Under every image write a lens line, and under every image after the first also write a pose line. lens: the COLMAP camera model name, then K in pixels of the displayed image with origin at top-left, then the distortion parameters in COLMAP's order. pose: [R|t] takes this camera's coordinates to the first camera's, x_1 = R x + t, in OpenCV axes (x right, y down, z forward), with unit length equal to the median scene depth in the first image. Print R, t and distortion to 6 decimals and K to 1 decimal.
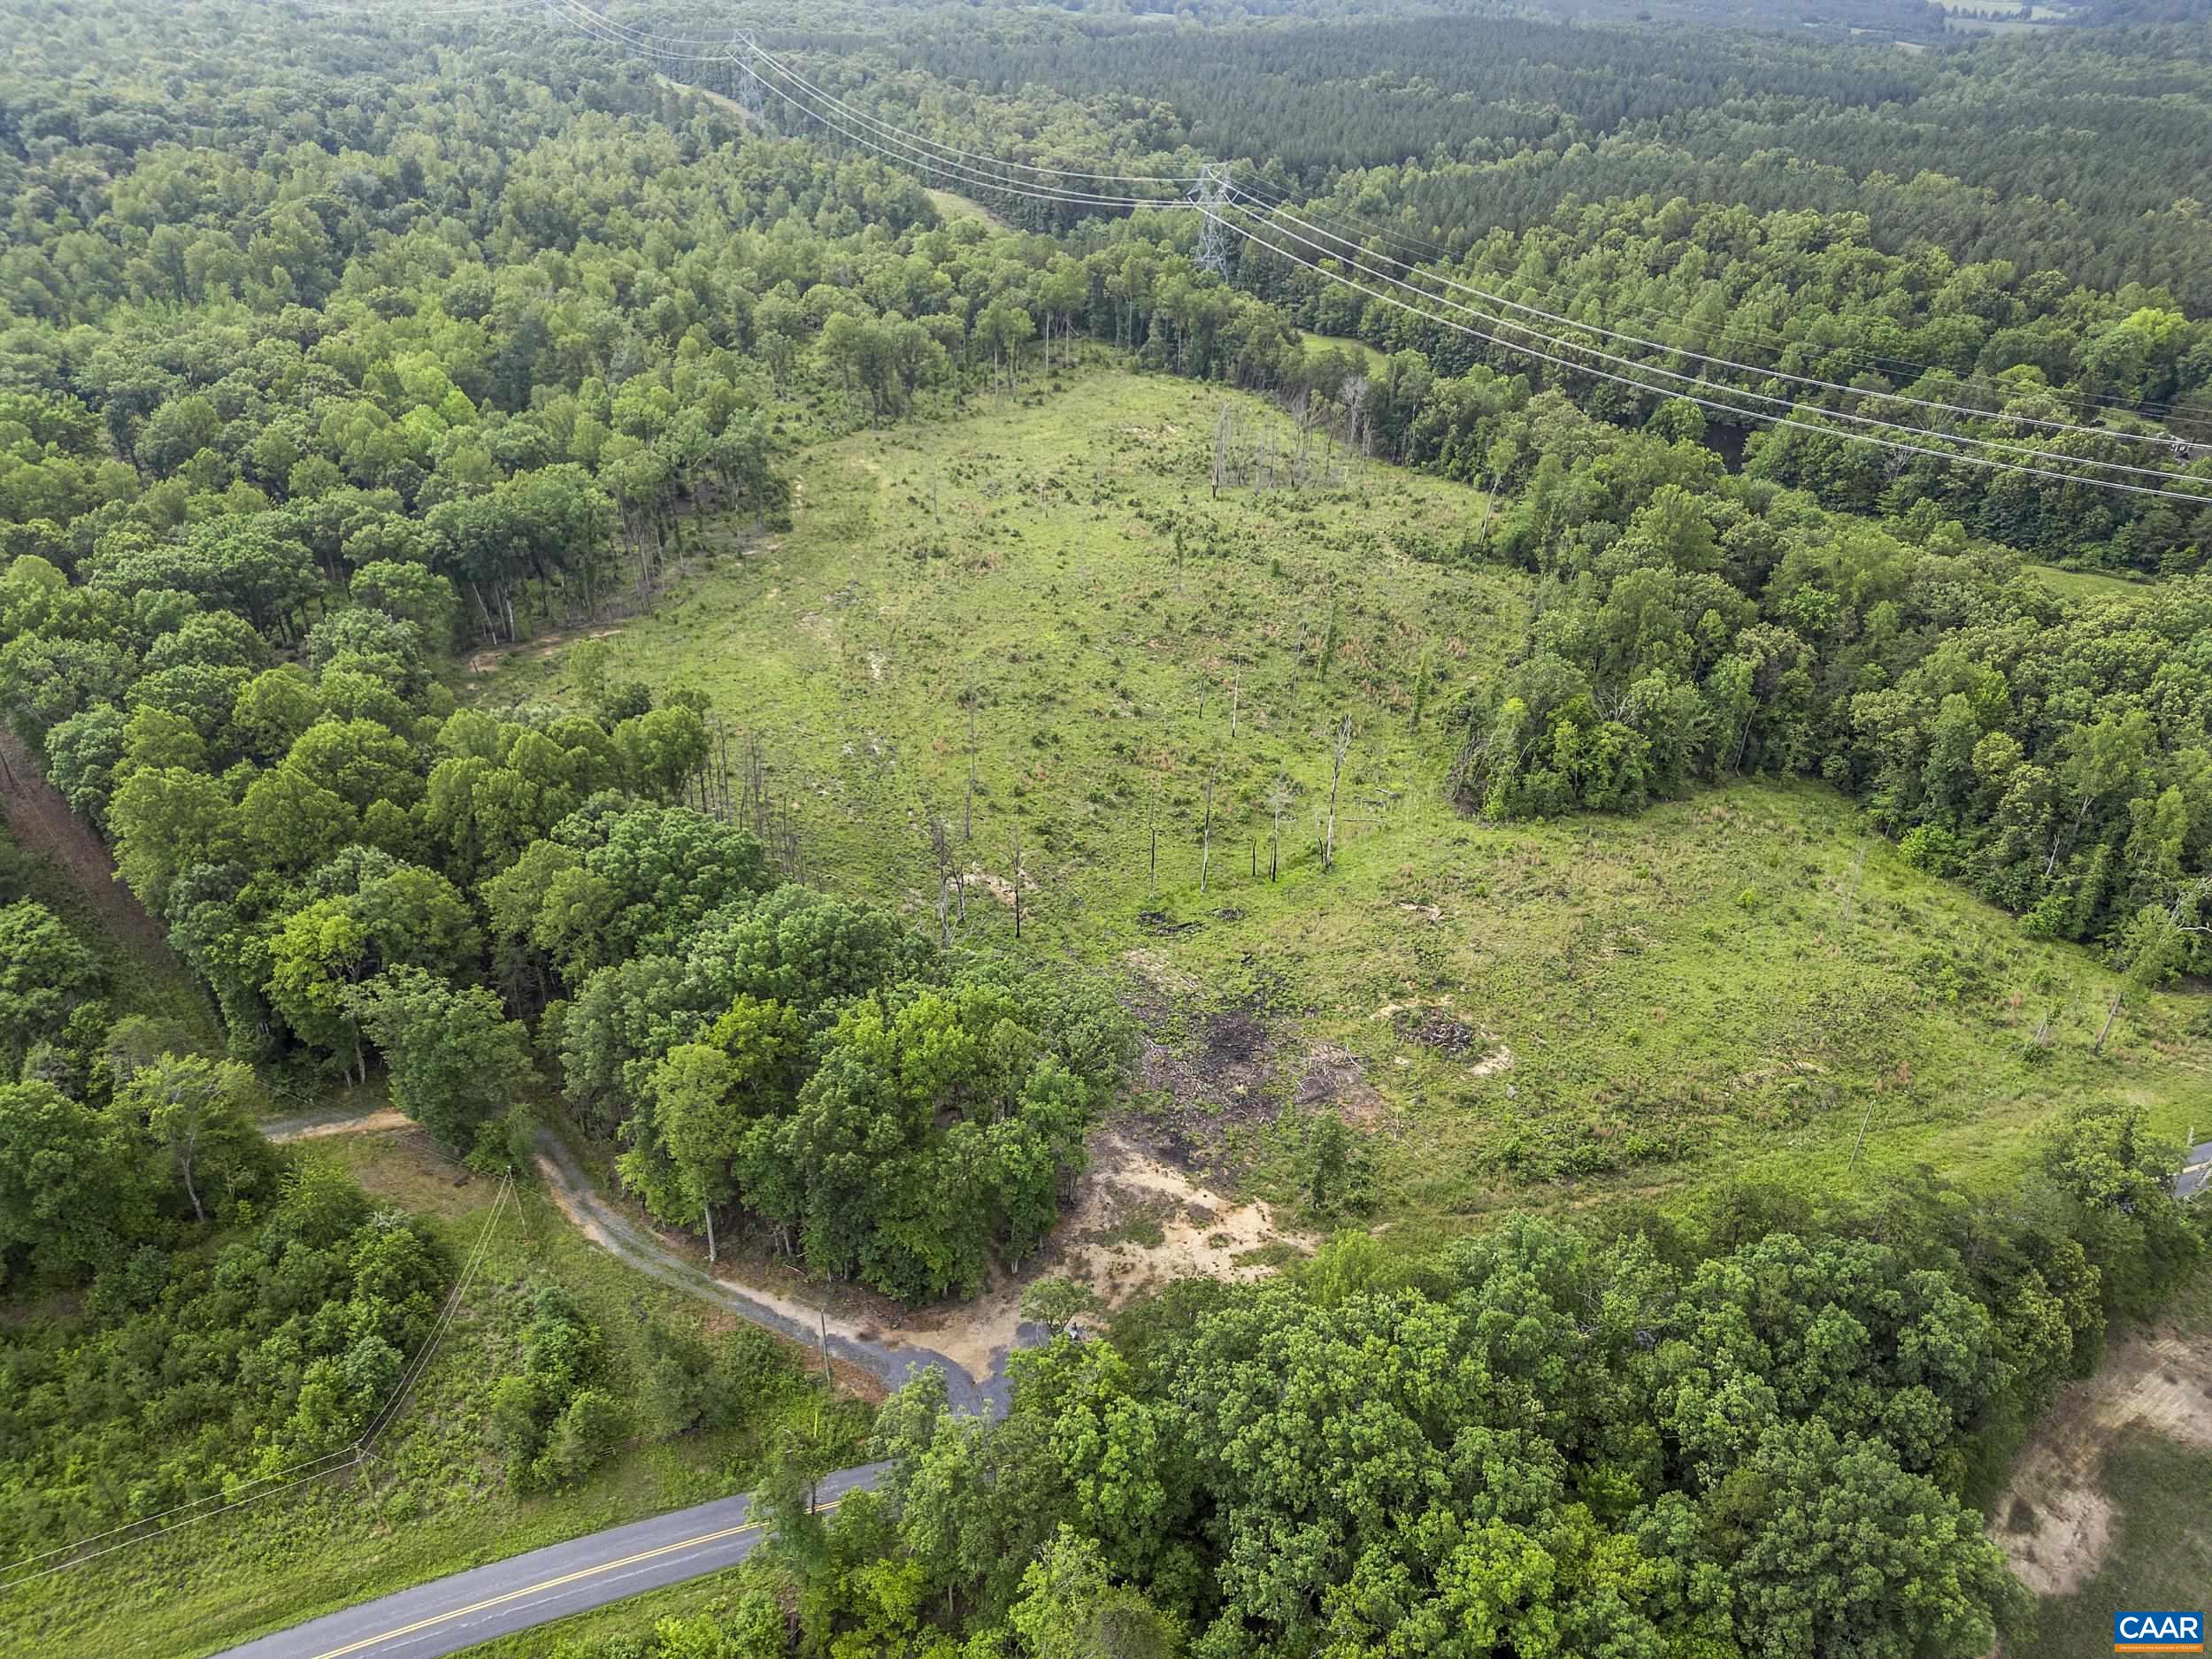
lens RADIAL K [[1546.4, 0, 1113.7], [0, 1546.4, 832.3], [0, 0, 1]] dist [0.075075, -0.071003]
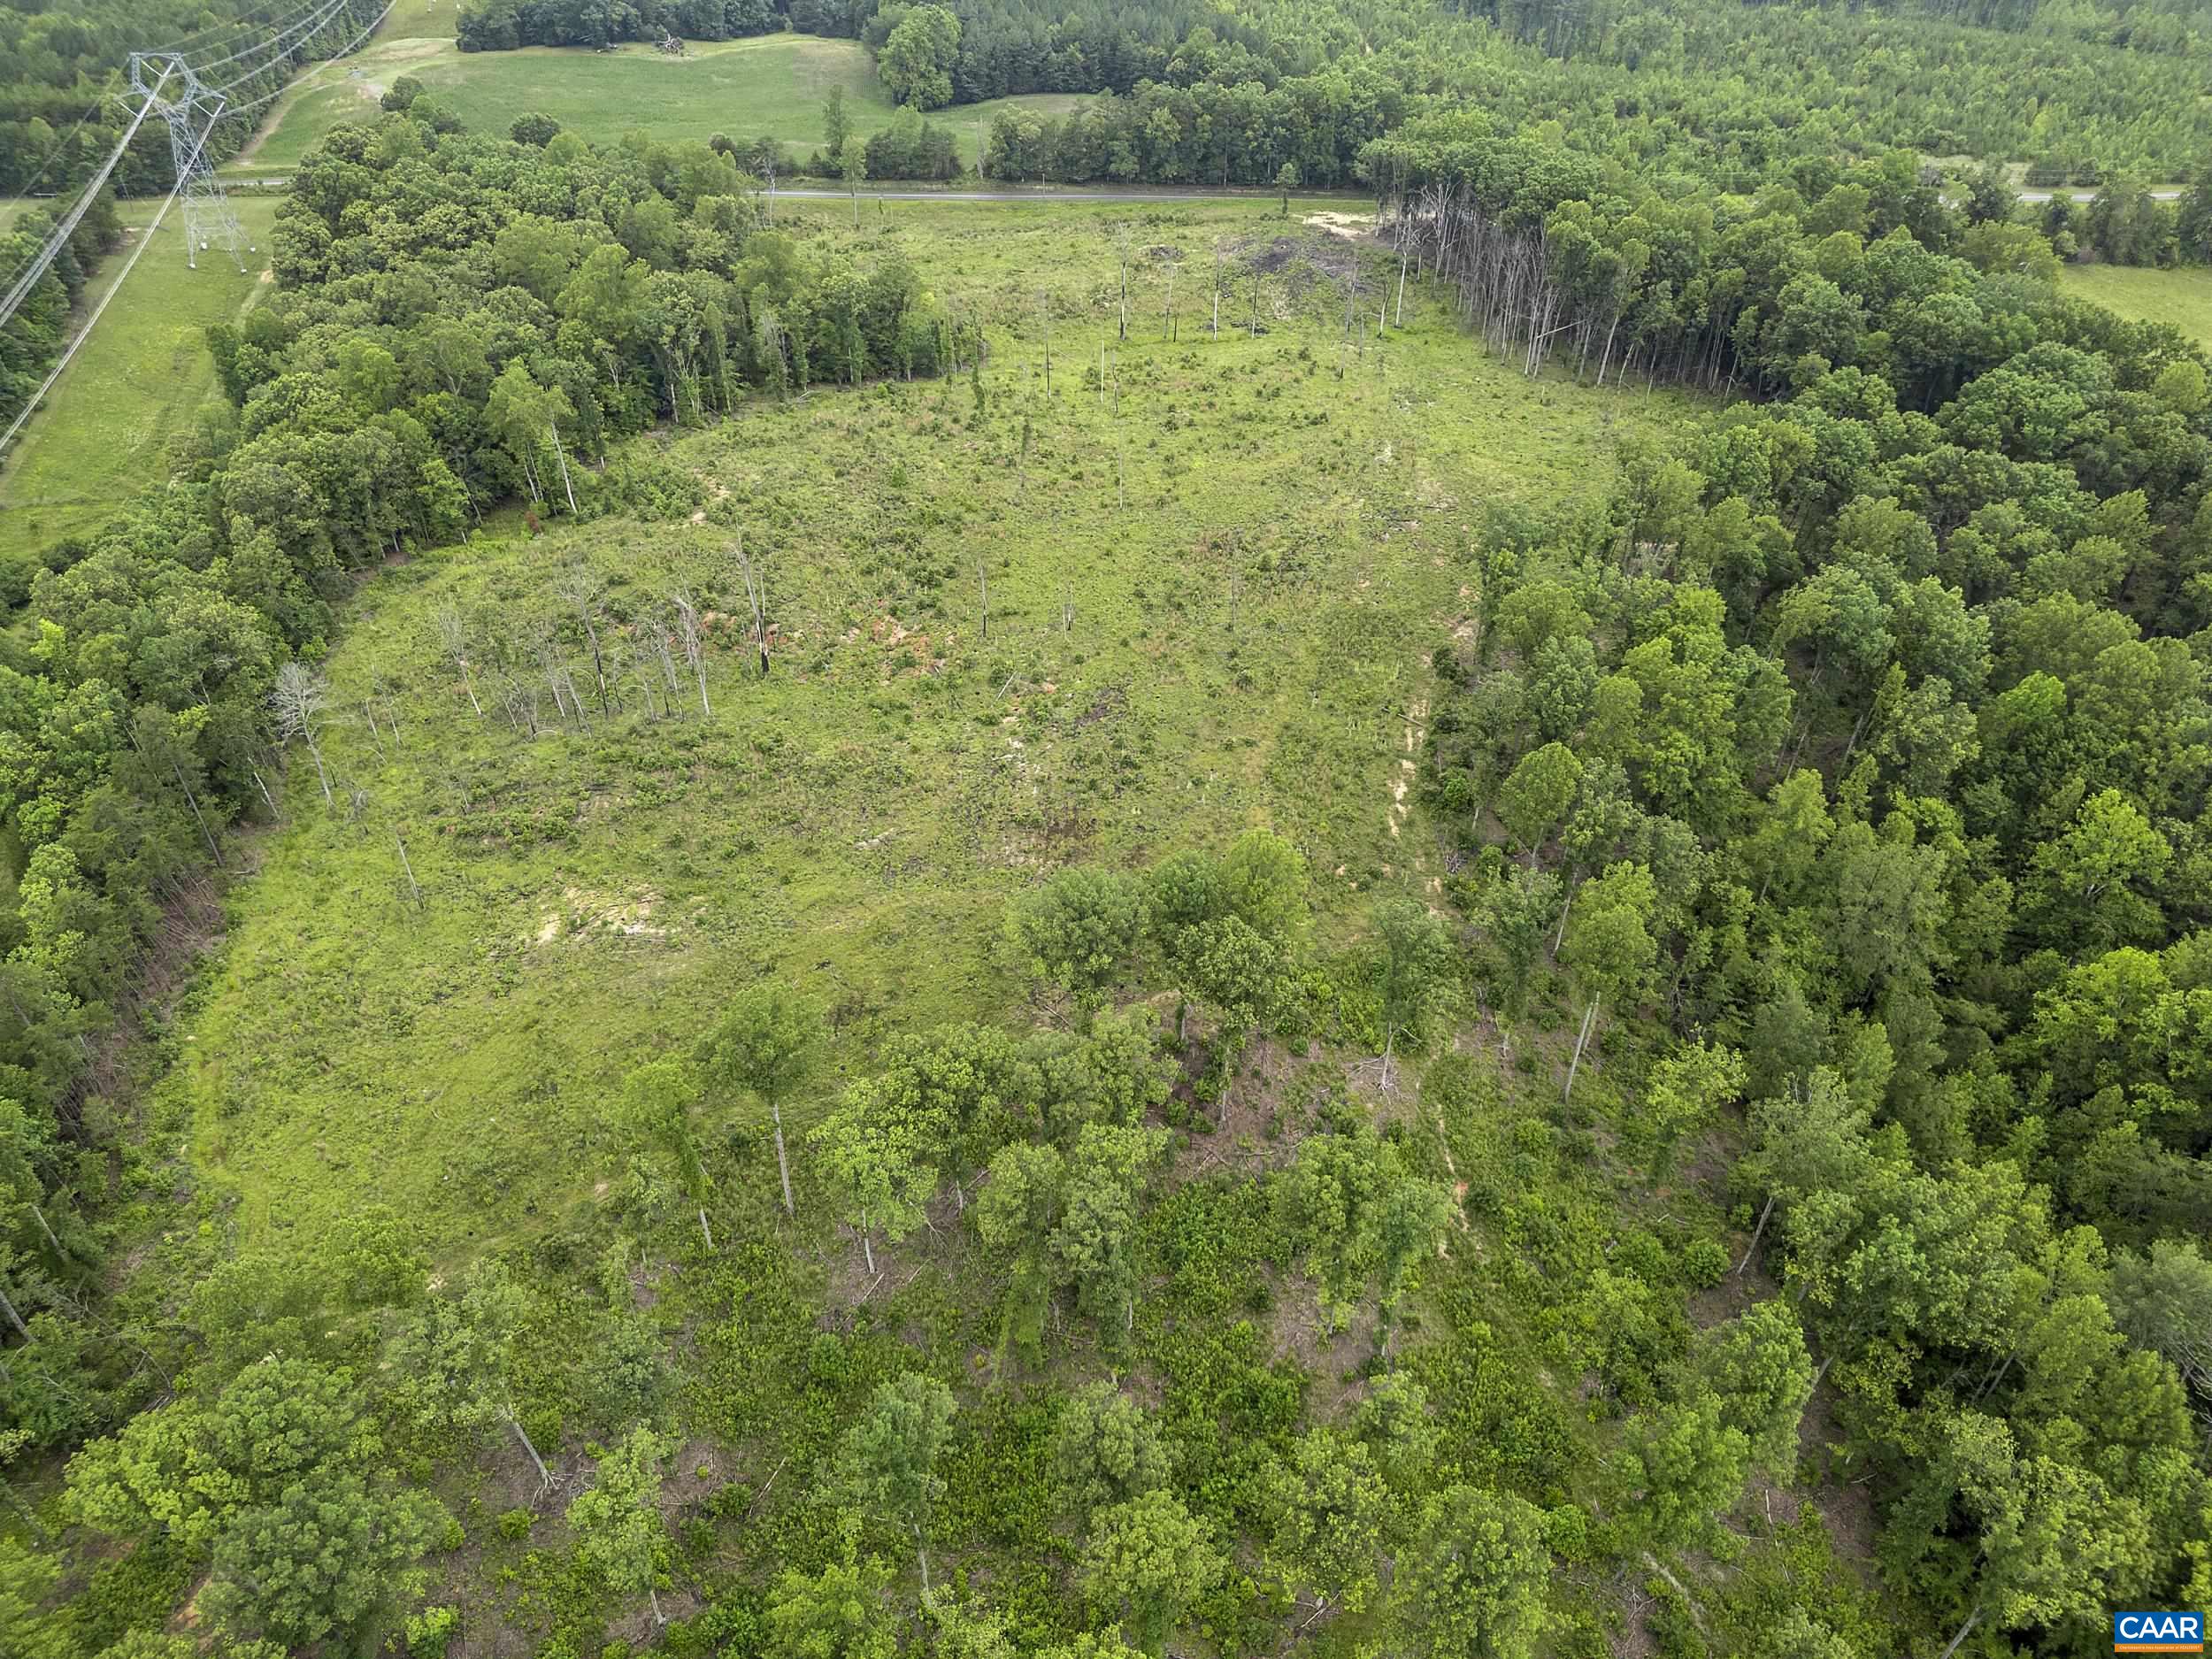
lens RADIAL K [[1546.4, 0, 1113.7], [0, 1546.4, 832.3], [0, 0, 1]] dist [0.075075, -0.071003]
pose [[-0.915744, -0.276864, 0.291134, -0.367671], [0.175718, 0.375653, 0.909949, -1.017997], [-0.361298, 0.884438, -0.295352, 1.630424]]
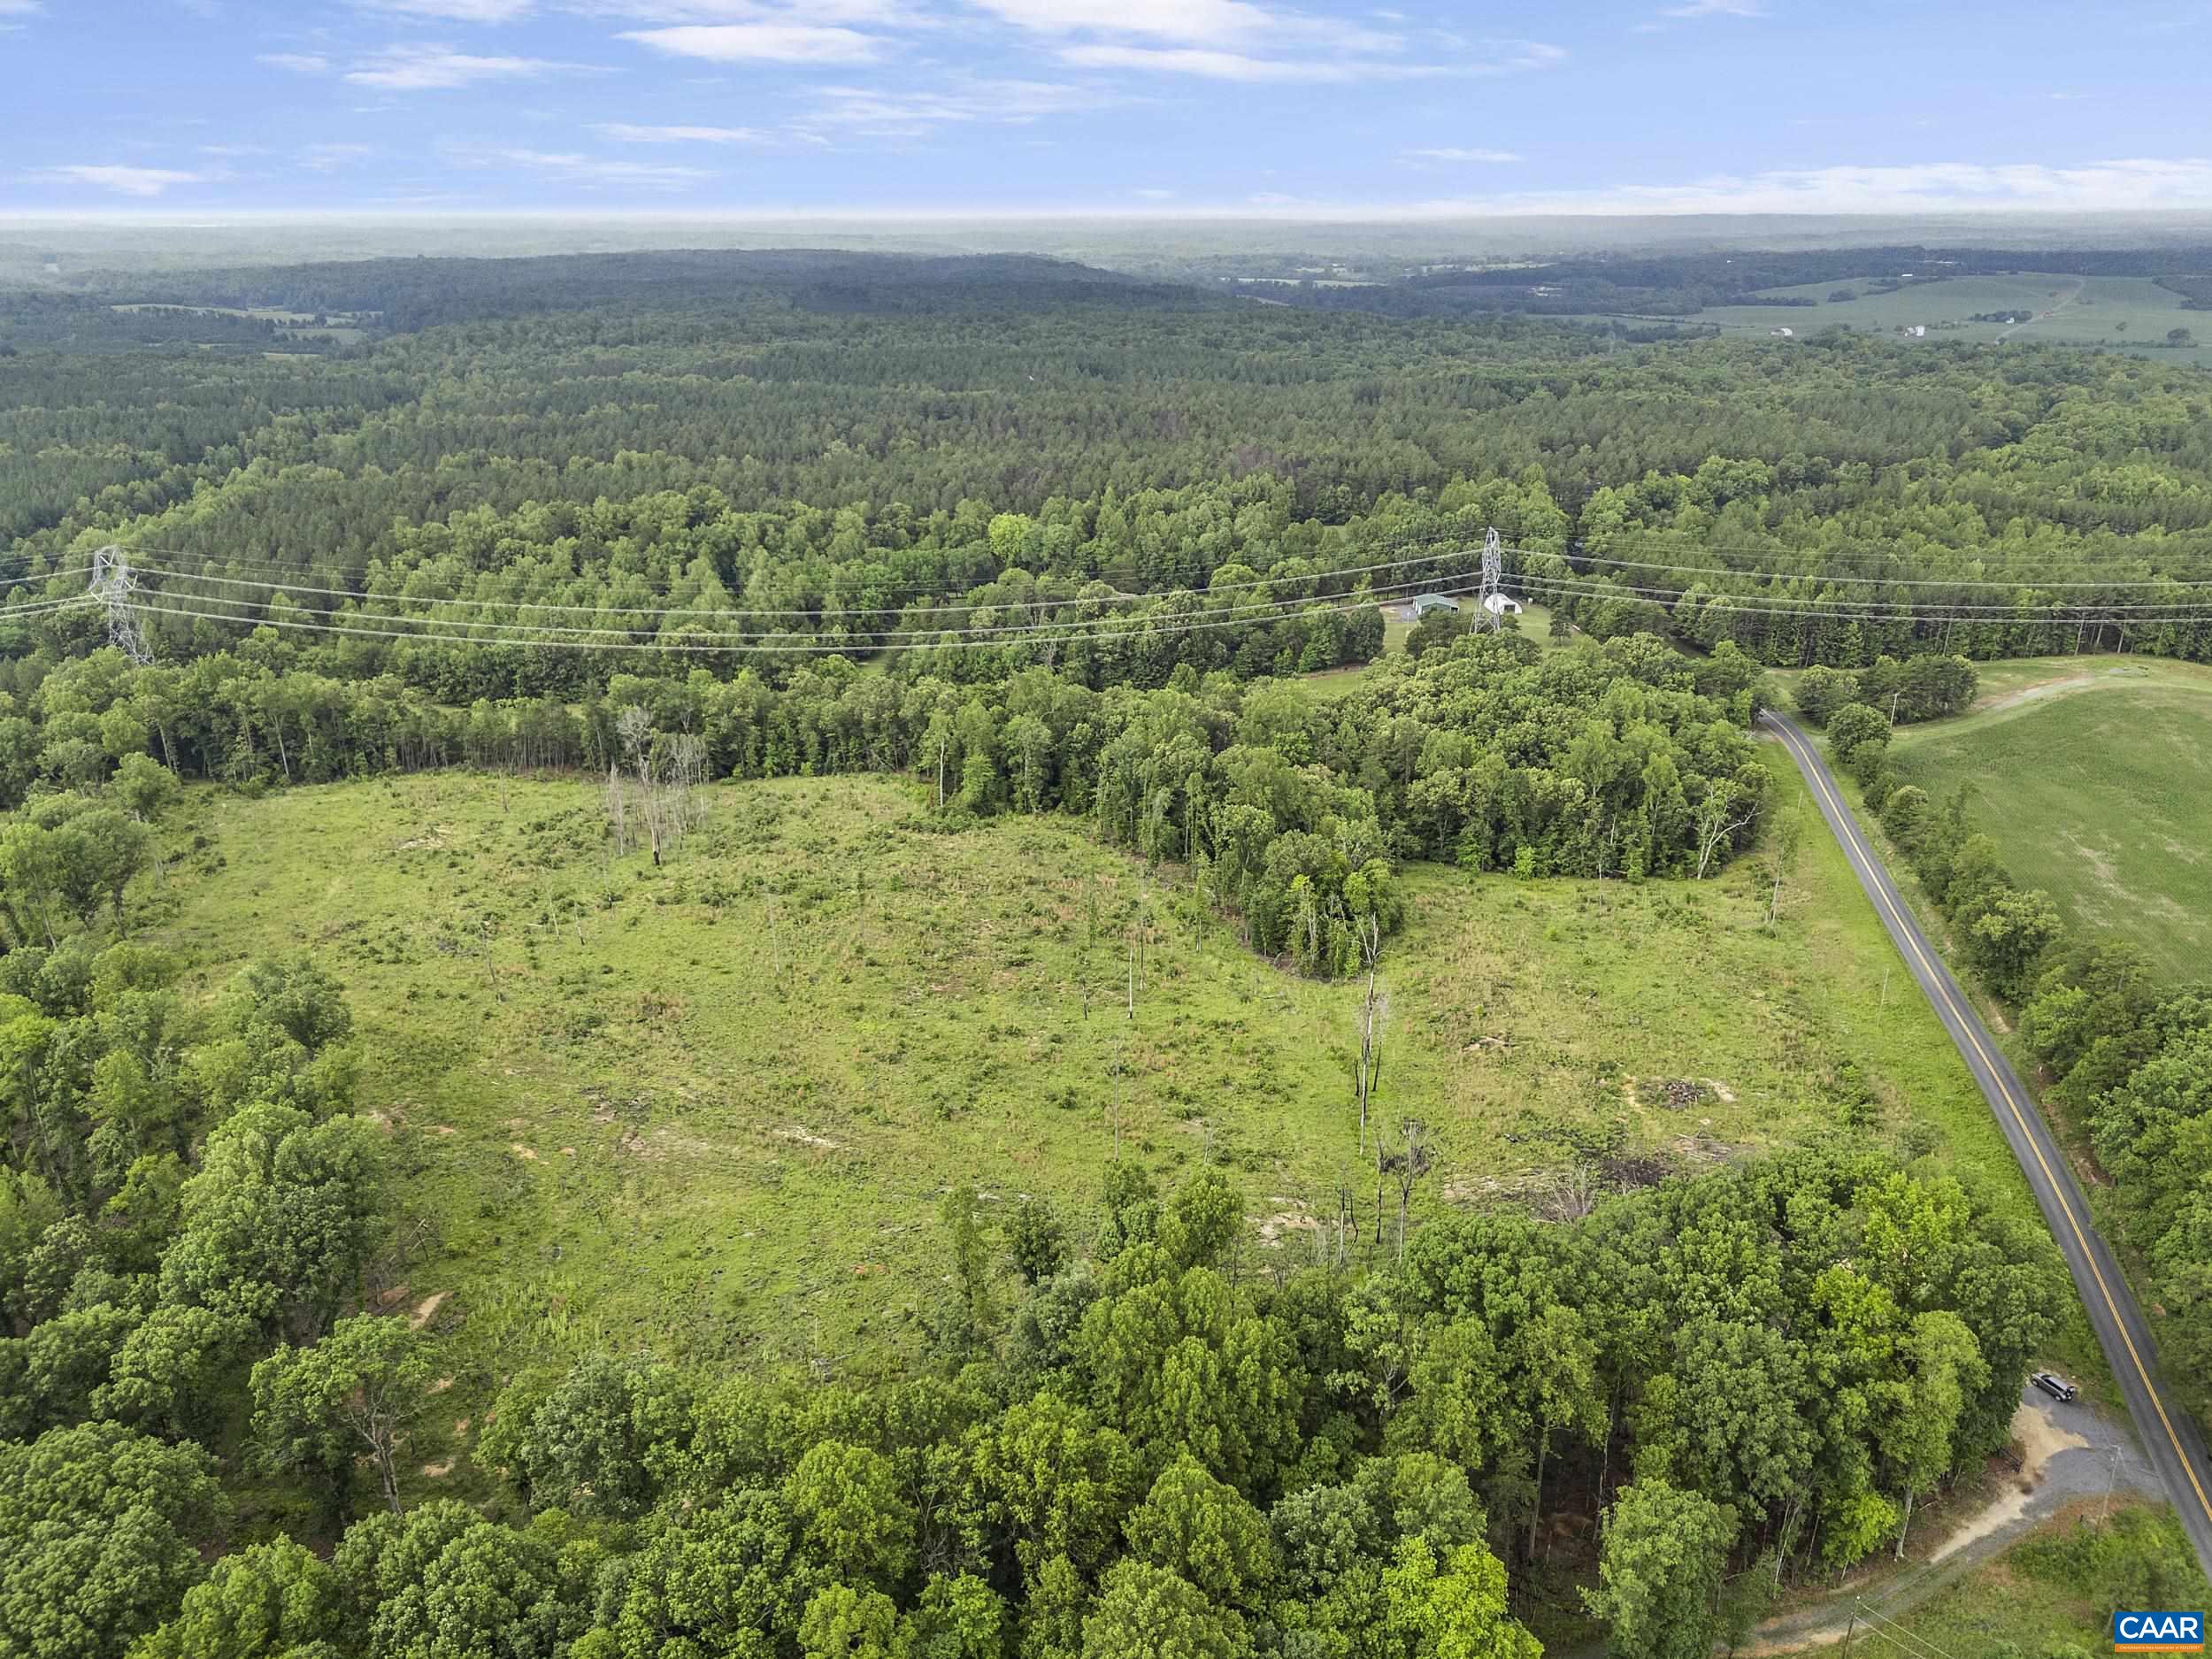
lens RADIAL K [[1591.6, 0, 1114.3], [0, 1591.6, 826.4], [0, 0, 1]] dist [0.082098, -0.089458]
pose [[0.547732, -0.320927, 0.772655, -0.657084], [0.452023, 0.890632, 0.049492, -0.222175], [-0.704035, 0.322149, 0.632894, 0.331110]]
